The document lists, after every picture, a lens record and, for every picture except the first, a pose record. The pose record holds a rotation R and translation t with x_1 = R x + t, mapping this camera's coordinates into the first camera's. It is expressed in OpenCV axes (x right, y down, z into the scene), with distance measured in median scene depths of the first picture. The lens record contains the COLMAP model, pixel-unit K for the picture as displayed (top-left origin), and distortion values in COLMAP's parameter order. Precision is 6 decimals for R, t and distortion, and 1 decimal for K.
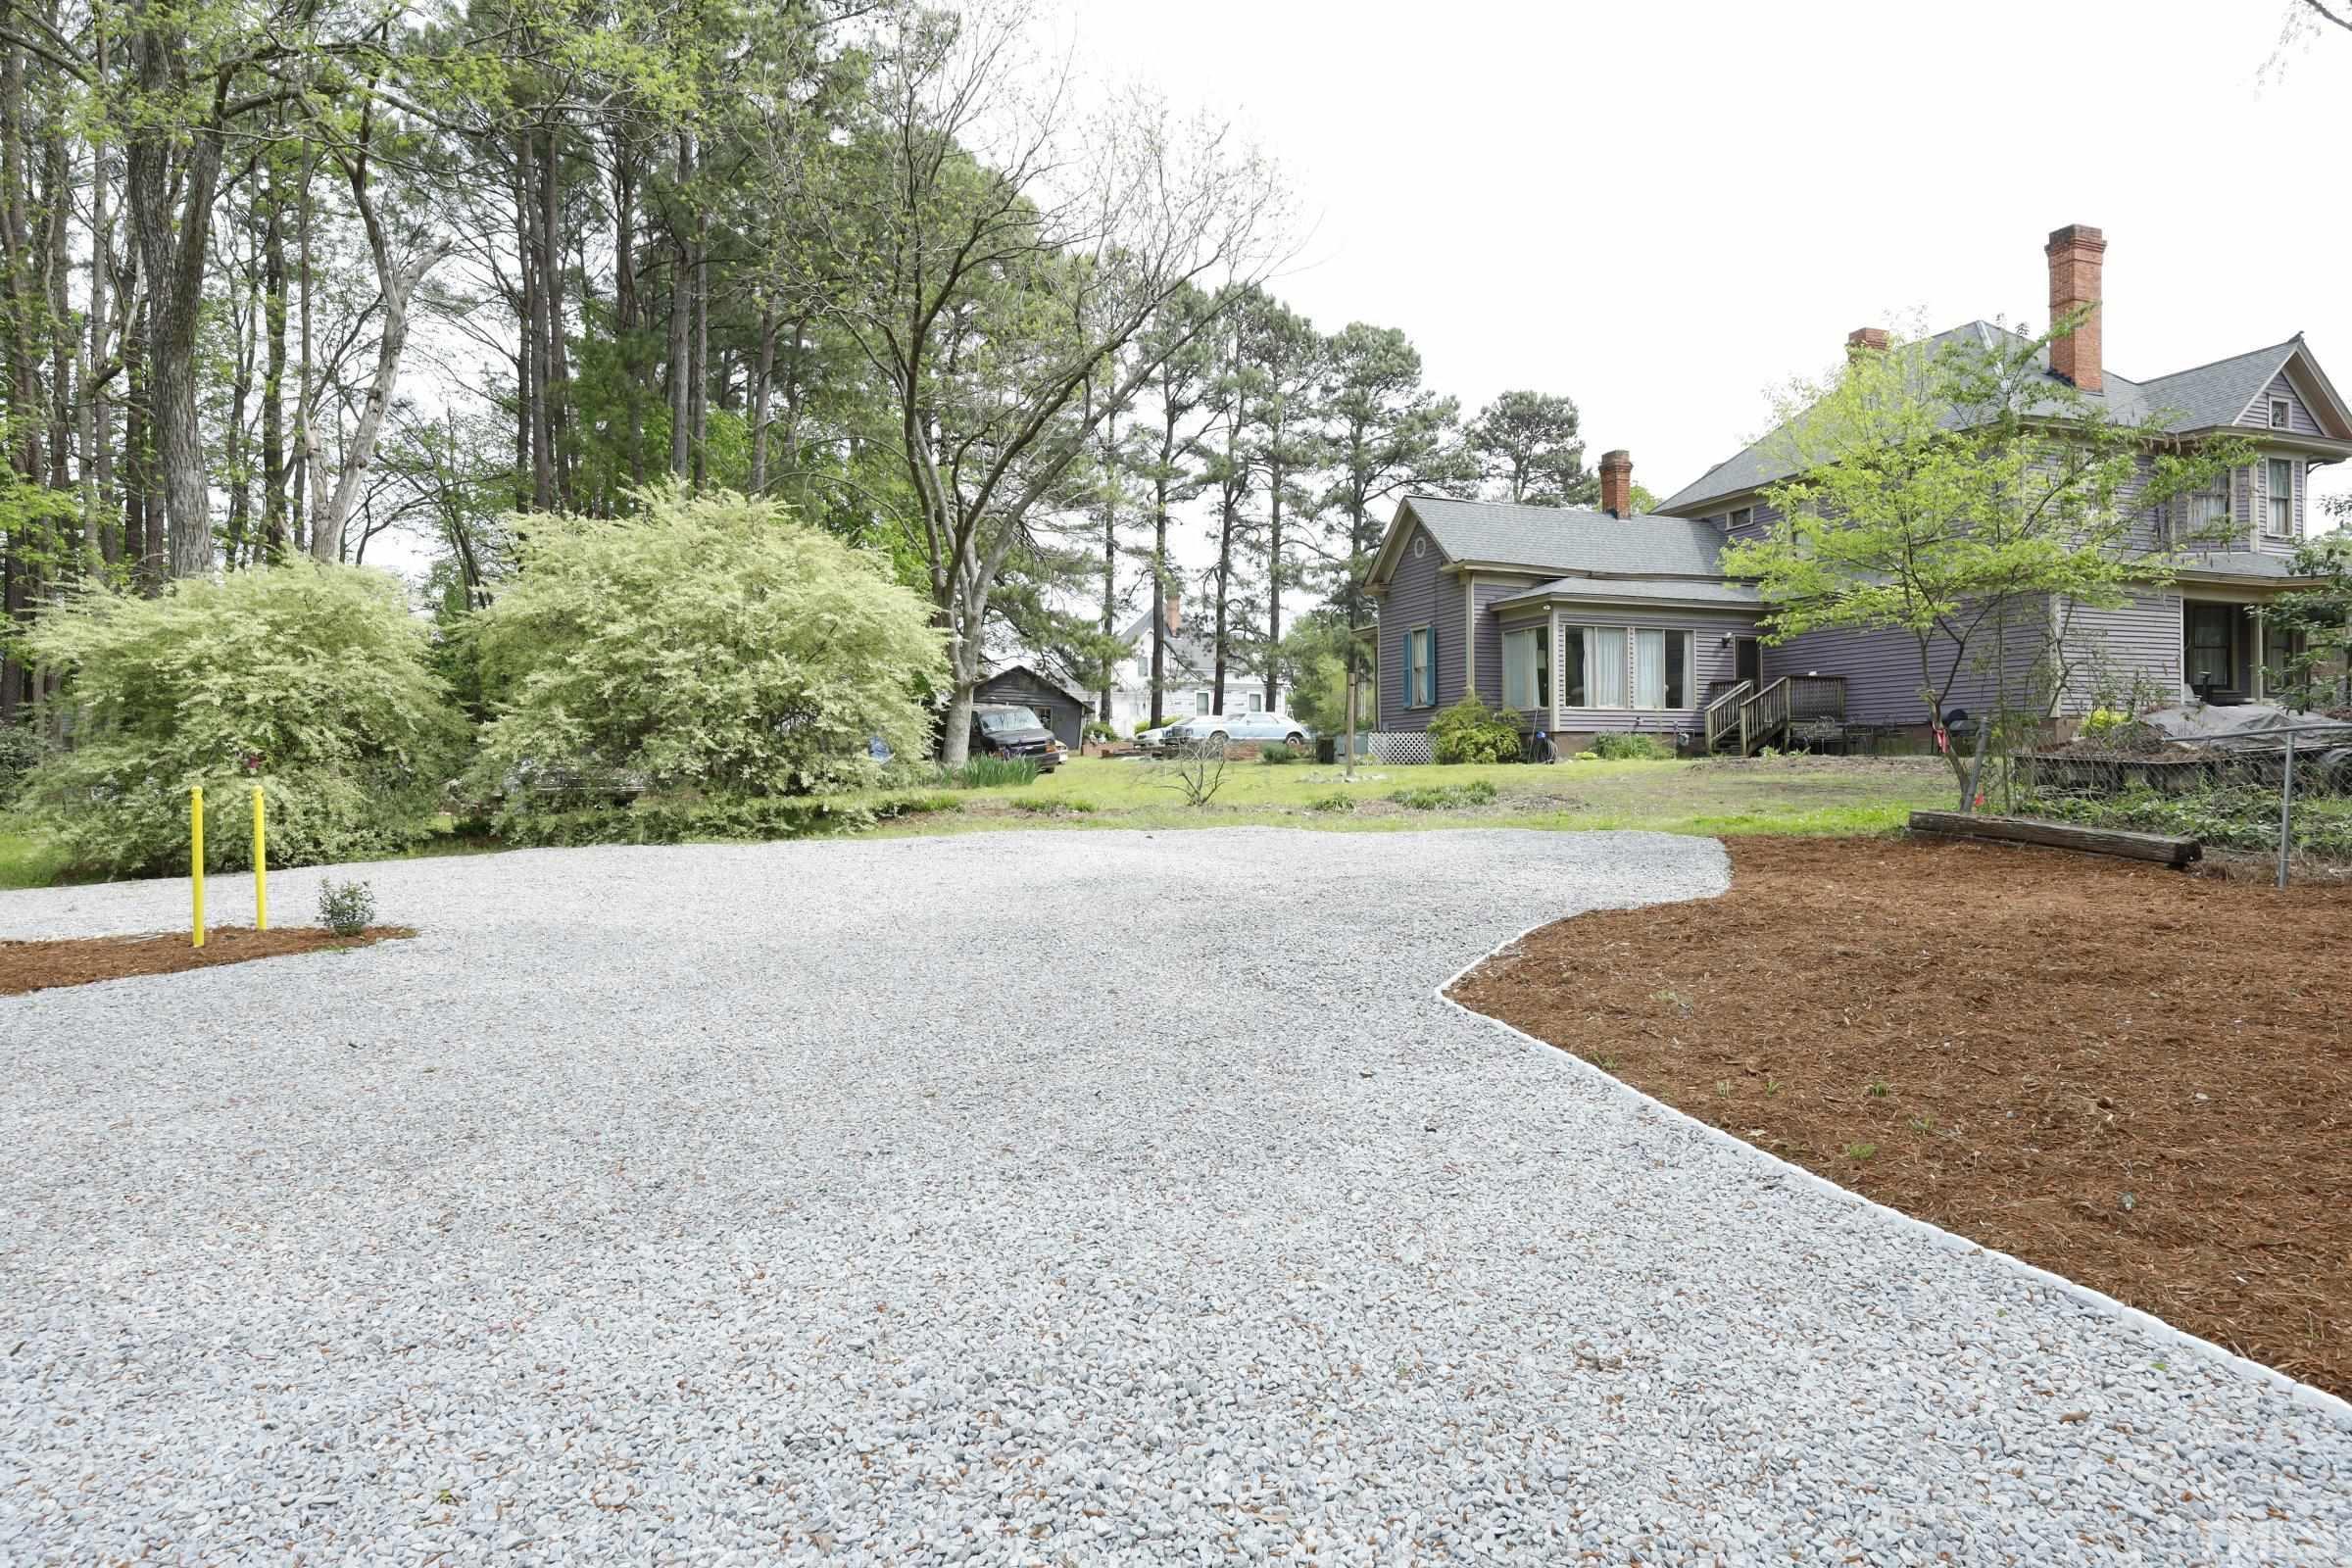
lens RADIAL K [[1399.3, 0, 1152.5], [0, 1399.3, 776.5], [0, 0, 1]] dist [-0.003092, -0.002224]
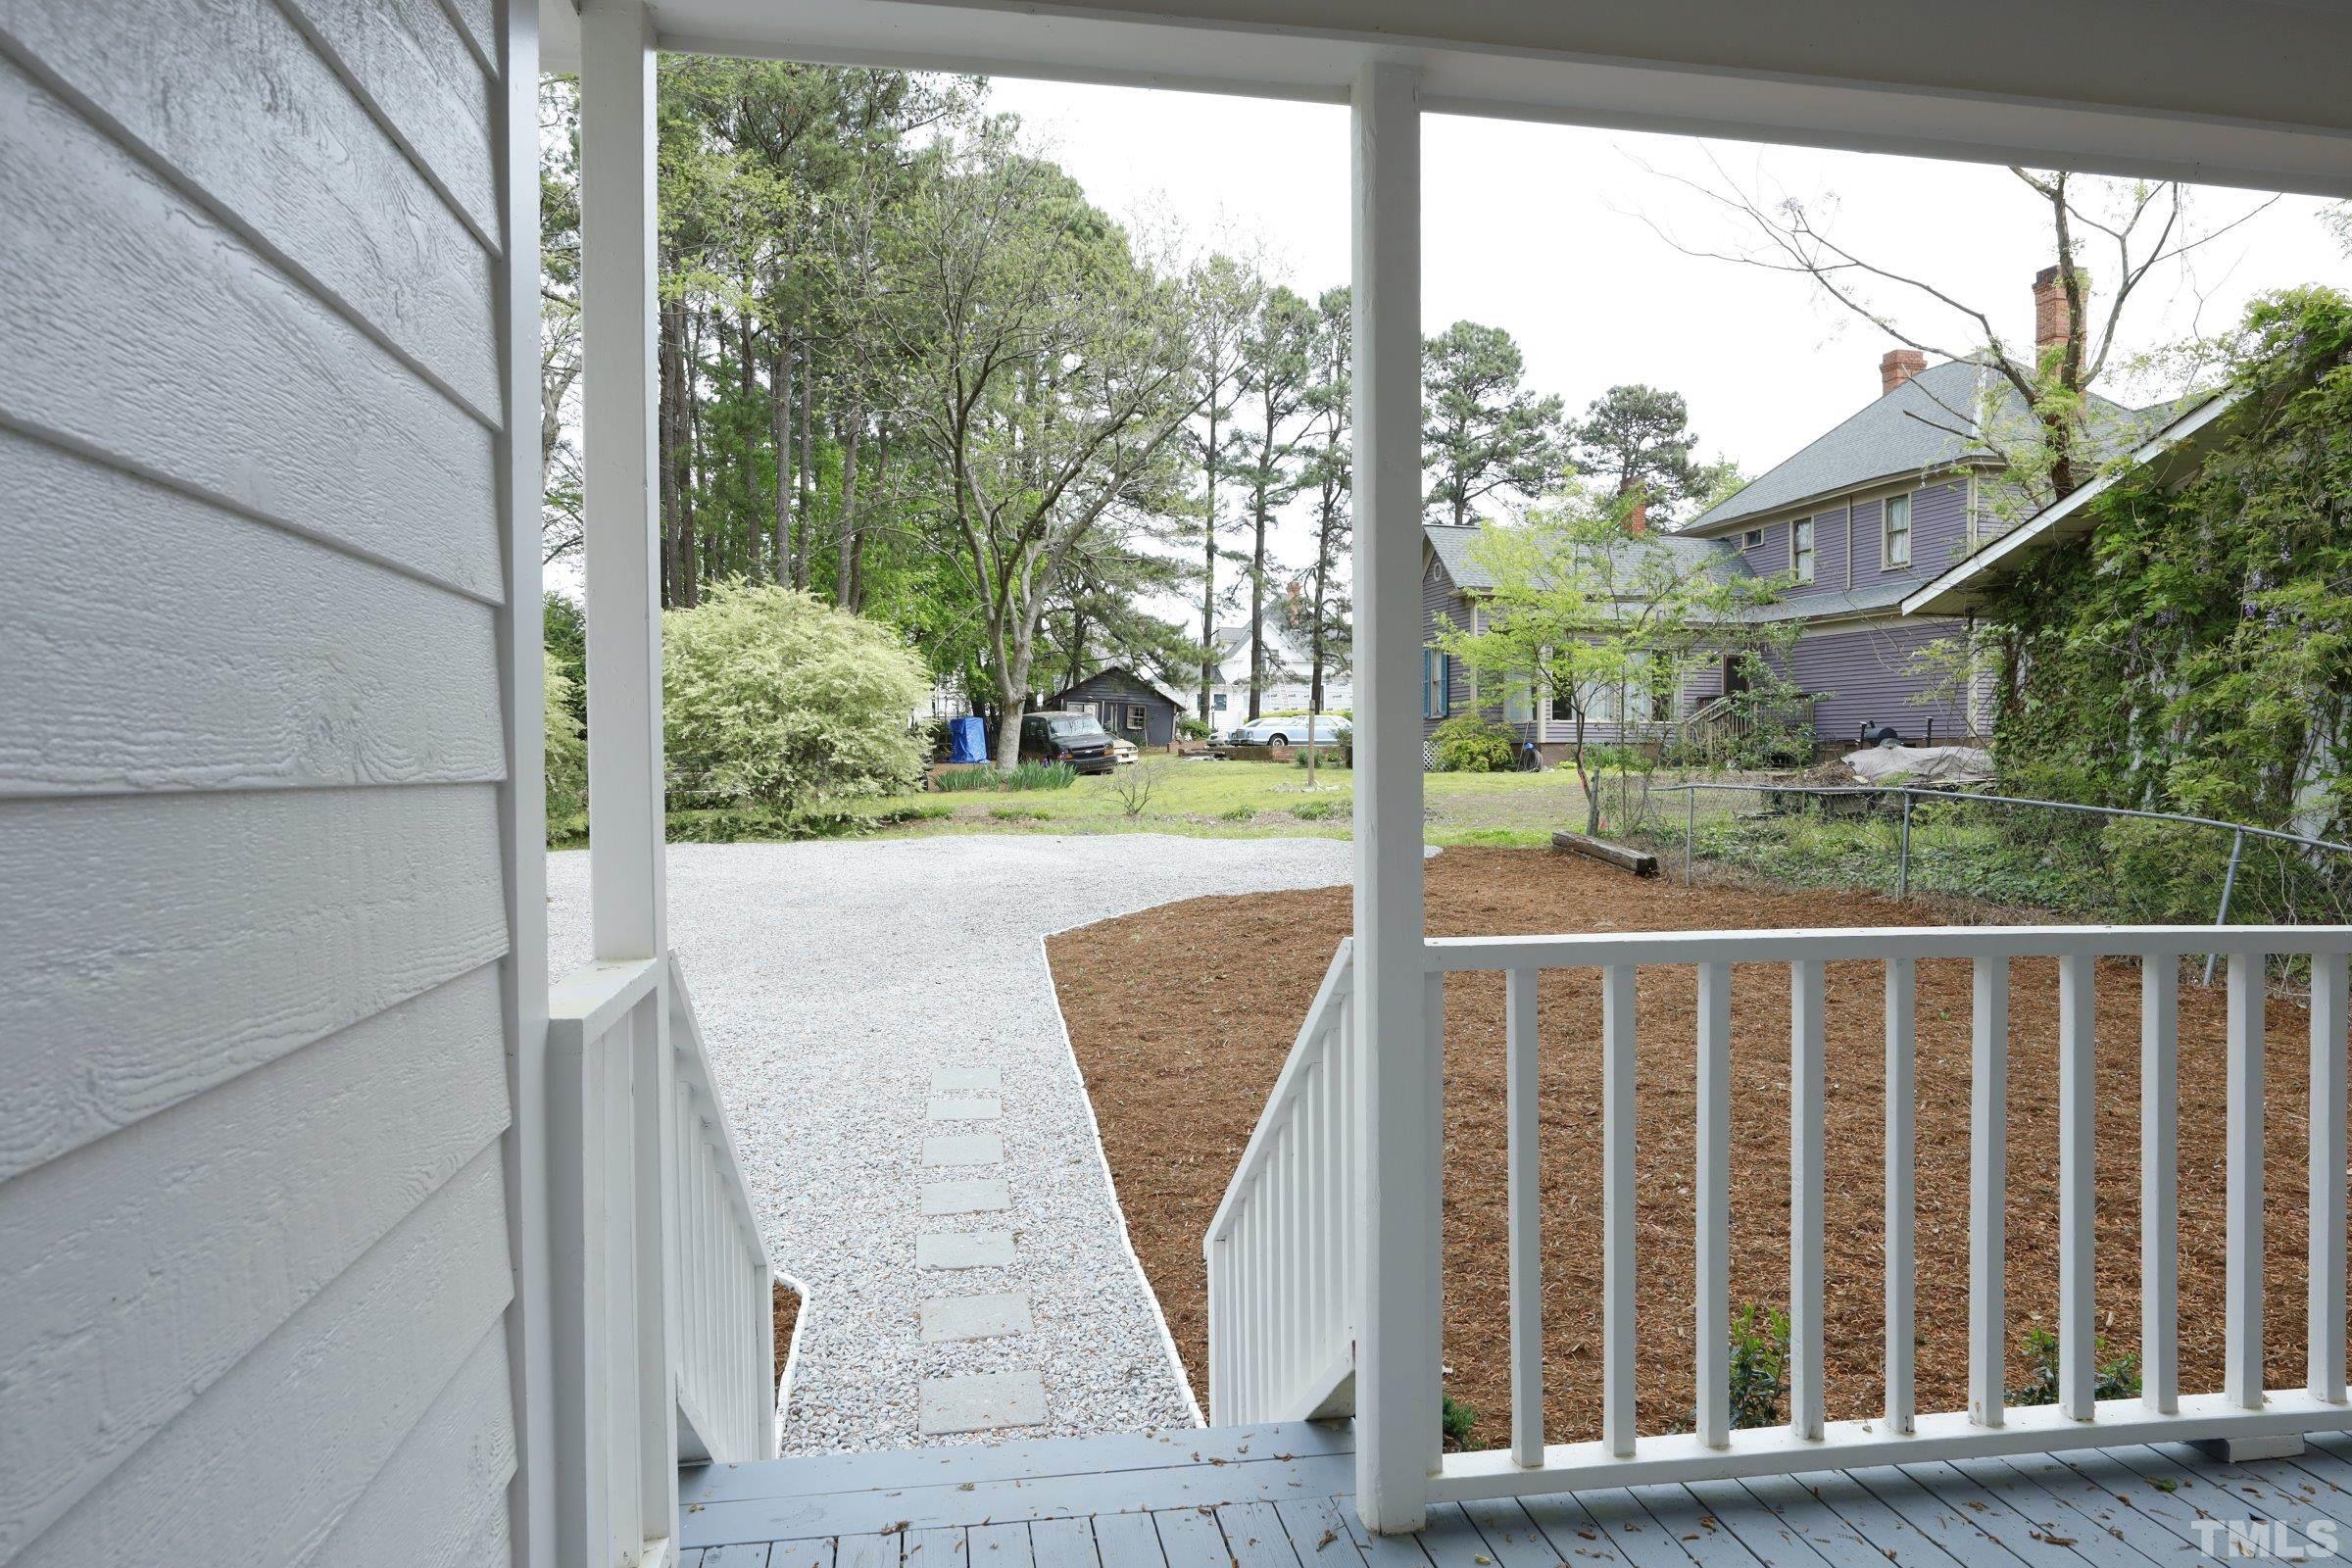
lens RADIAL K [[1494.2, 0, 1176.1], [0, 1494.2, 786.0], [0, 0, 1]] dist [-0.017933, 0.003305]
pose [[0.994129, 0.008141, -0.107898, 0.121364], [-0.005980, 0.999775, 0.020333, -0.019180], [0.108039, -0.019568, 0.993954, -0.204065]]
